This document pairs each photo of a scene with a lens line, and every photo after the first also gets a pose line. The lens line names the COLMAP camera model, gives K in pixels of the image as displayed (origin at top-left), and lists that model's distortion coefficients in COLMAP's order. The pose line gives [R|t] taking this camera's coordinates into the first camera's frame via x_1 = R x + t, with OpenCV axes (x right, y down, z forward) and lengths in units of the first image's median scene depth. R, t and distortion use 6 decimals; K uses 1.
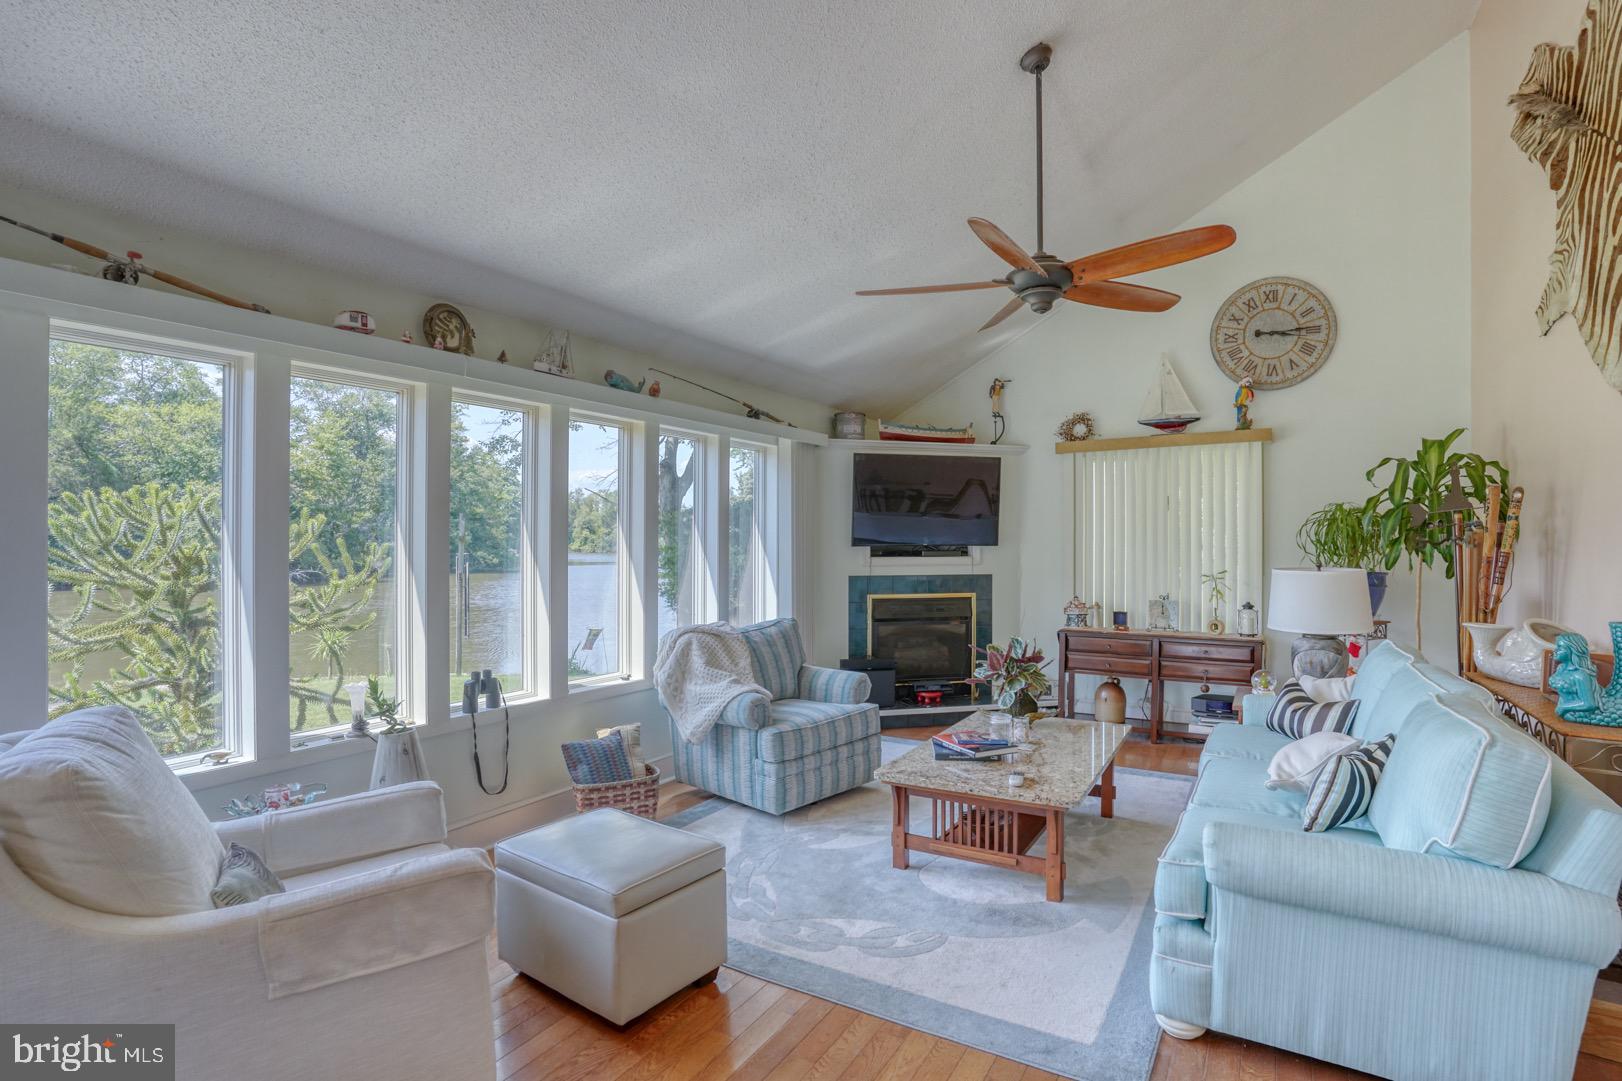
lens RADIAL K [[806.5, 0, 811.0], [0, 806.5, 540.5], [0, 0, 1]] dist [-0.081181, 0.035972]
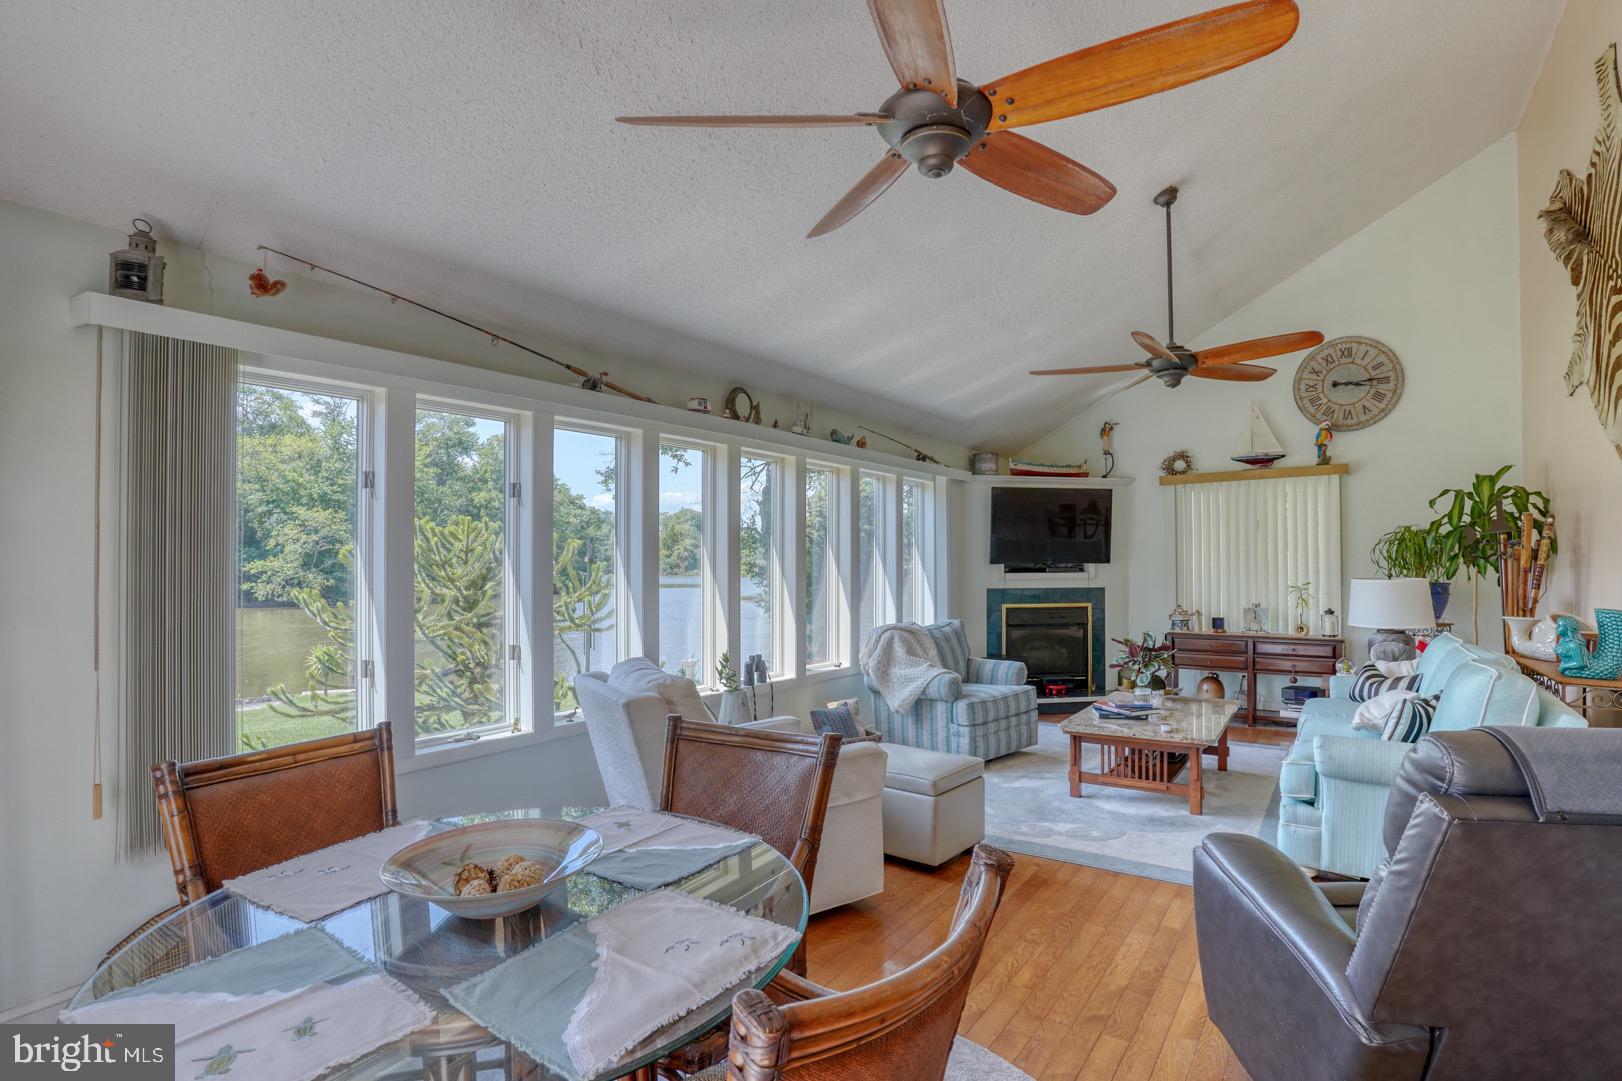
lens RADIAL K [[808.9, 0, 811.2], [0, 808.9, 549.2], [0, 0, 1]] dist [-0.076507, 0.035877]
pose [[0.997885, -0.004701, -0.064826, -0.198496], [0.003635, 0.999856, -0.016550, 0.006038], [0.064895, 0.016279, 0.997759, -0.318539]]
